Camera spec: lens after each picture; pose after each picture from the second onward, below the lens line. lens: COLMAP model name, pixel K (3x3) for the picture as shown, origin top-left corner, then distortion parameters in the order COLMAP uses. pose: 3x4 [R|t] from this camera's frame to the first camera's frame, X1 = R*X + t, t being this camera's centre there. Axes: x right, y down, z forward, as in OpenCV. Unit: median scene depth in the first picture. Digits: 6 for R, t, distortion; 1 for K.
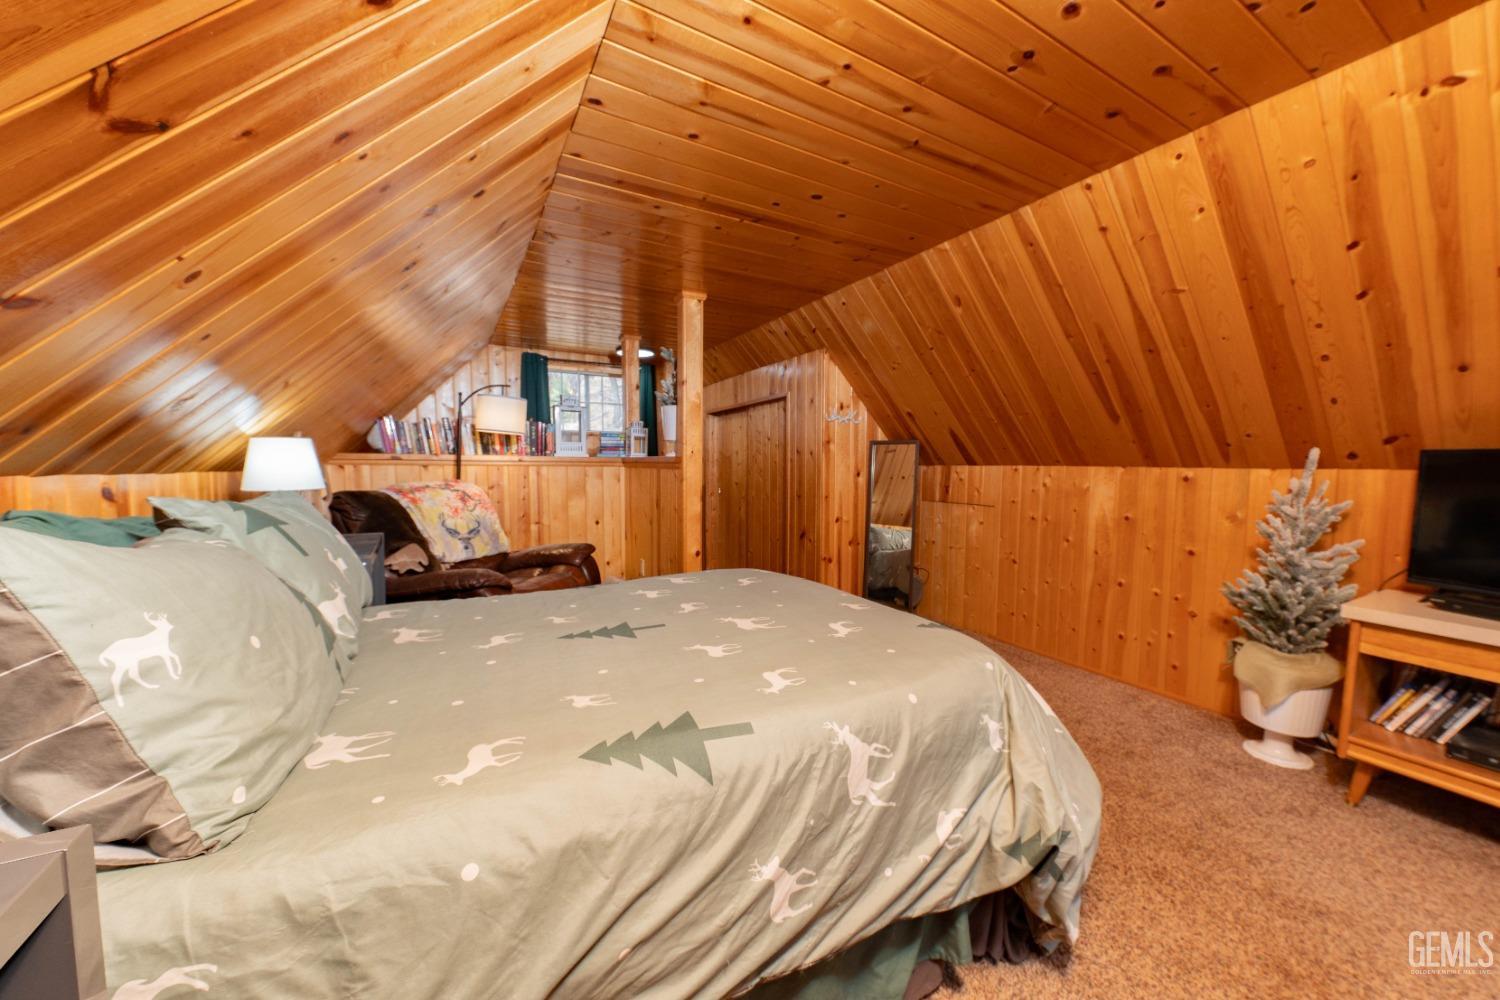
lens RADIAL K [[511.8, 0, 752.4], [0, 511.8, 508.9], [0, 0, 1]] dist [0.016700, -0.007694]
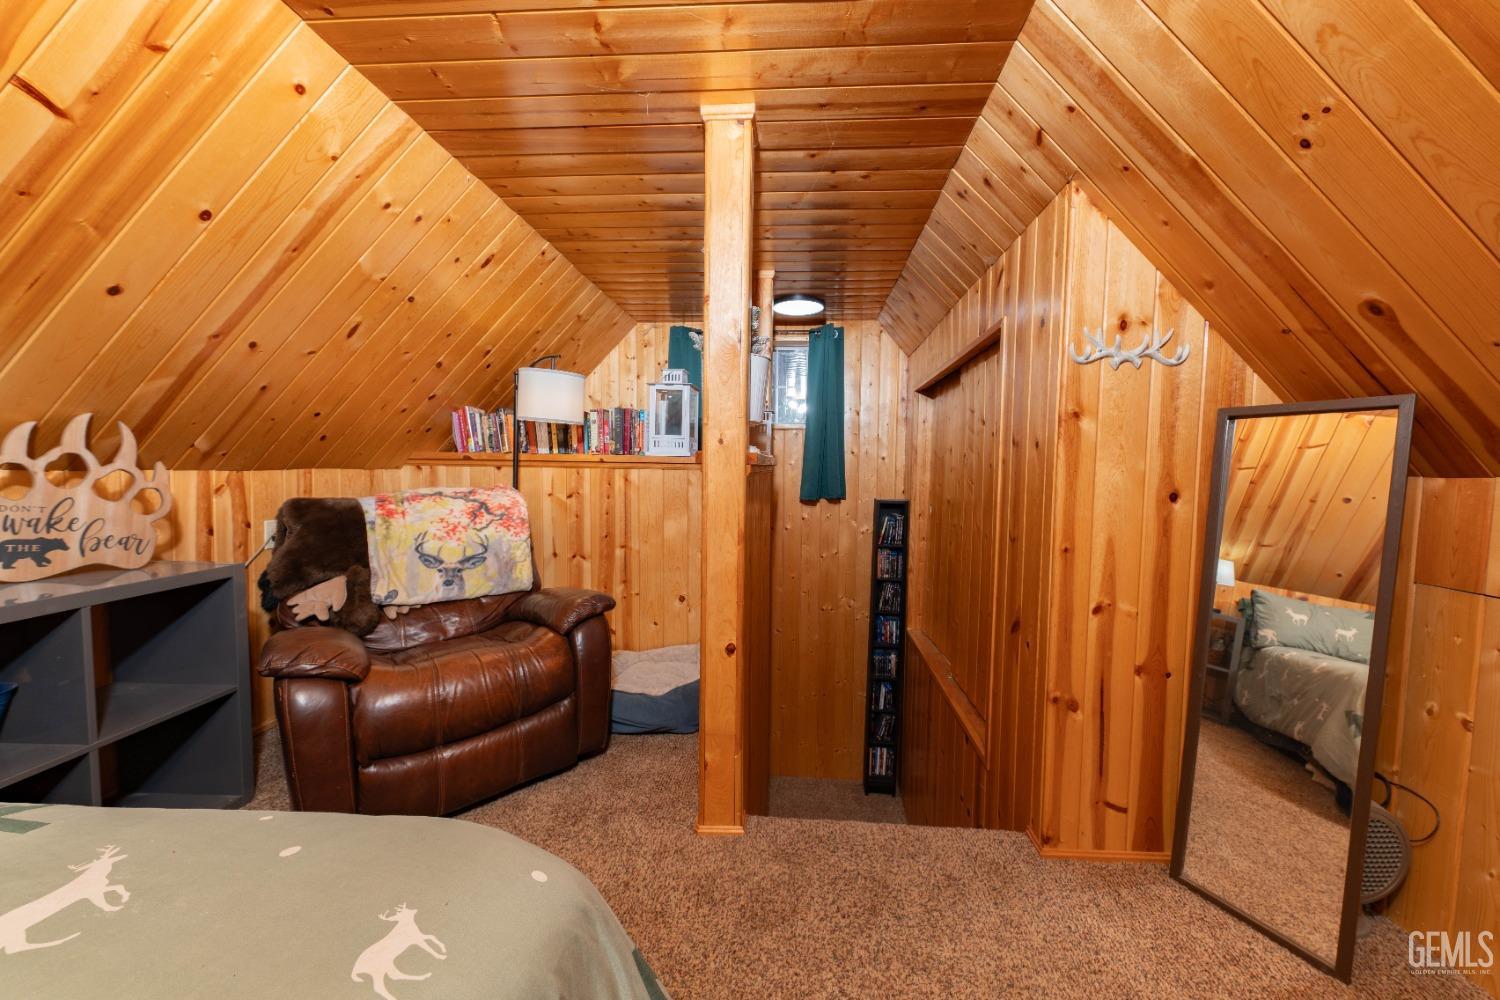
lens RADIAL K [[538.6, 0, 754.4], [0, 538.6, 506.3], [0, 0, 1]] dist [0.015899, -0.005285]
pose [[0.853147, 0.044969, -0.519728, 0.153934], [-0.054947, 0.998482, -0.003803, -0.042444], [0.518768, 0.031802, 0.854323, 0.498799]]
